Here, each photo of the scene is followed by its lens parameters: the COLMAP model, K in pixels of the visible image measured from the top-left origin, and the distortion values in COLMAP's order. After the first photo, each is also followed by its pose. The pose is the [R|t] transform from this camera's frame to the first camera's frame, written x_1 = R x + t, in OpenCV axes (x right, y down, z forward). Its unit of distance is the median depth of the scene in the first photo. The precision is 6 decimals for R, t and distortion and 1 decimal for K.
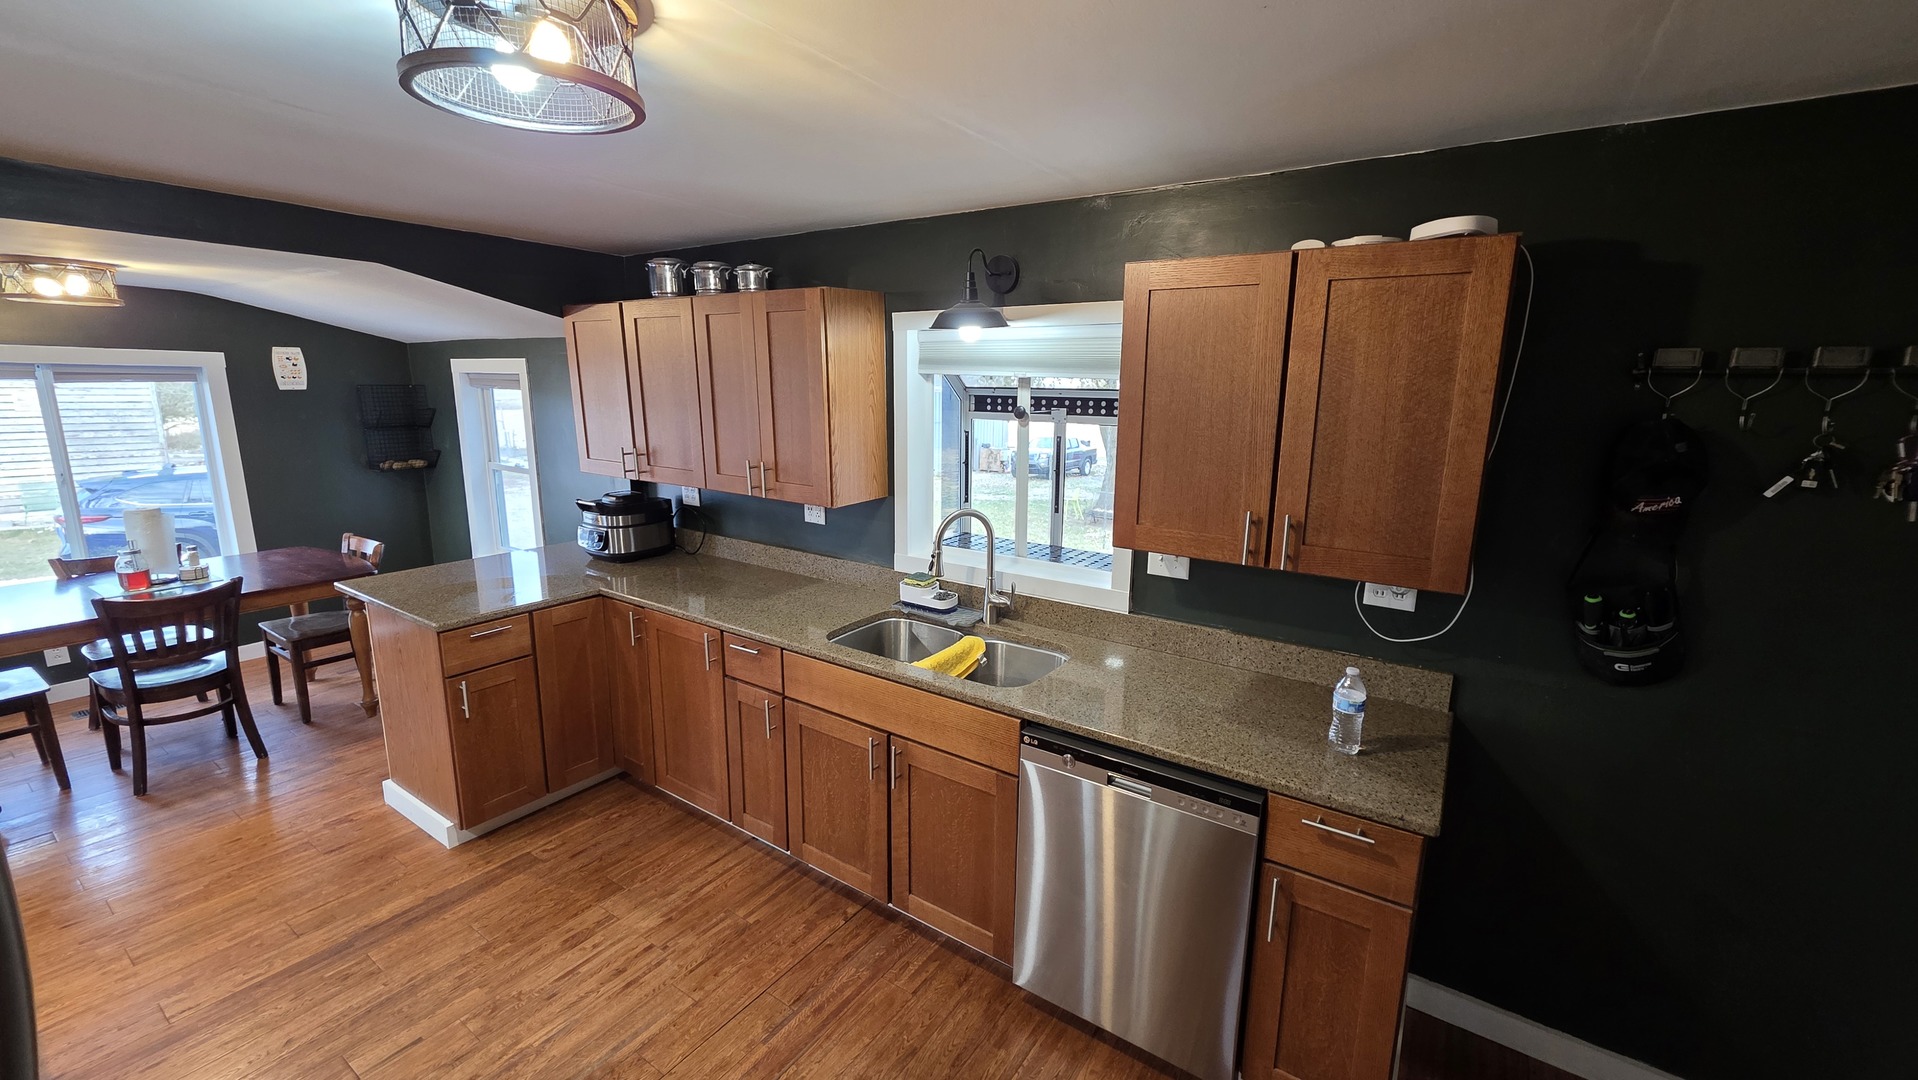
lens RADIAL K [[757.1, 0, 973.2], [0, 757.1, 528.8], [0, 0, 1]] dist [0.000467, 0.000056]
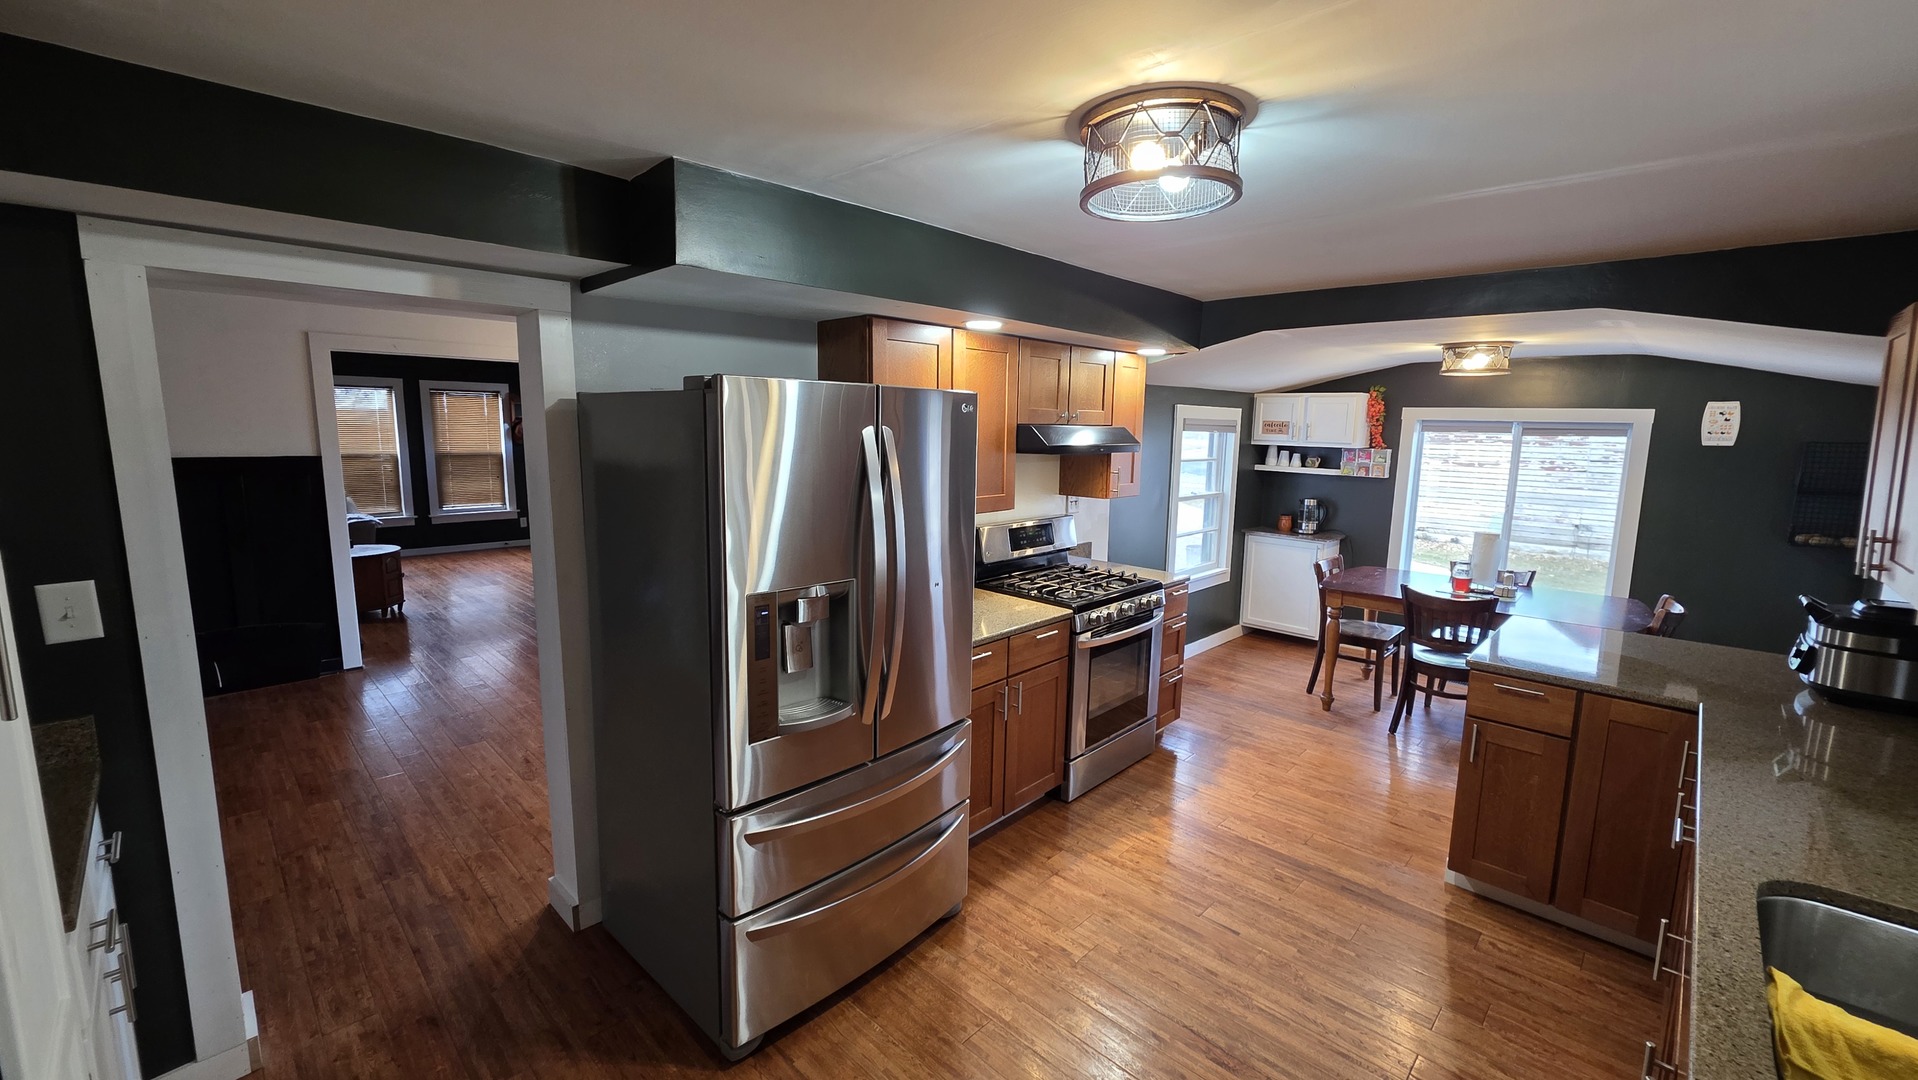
lens RADIAL K [[770.7, 0, 958.7], [0, 770.7, 533.0], [0, 0, 1]] dist [0.001837, 0.000093]
pose [[-0.182671, 0.119587, -0.975874, 0.365308], [-0.206268, 0.965824, 0.156966, -0.053635], [0.961293, 0.229965, -0.151761, 0.407574]]
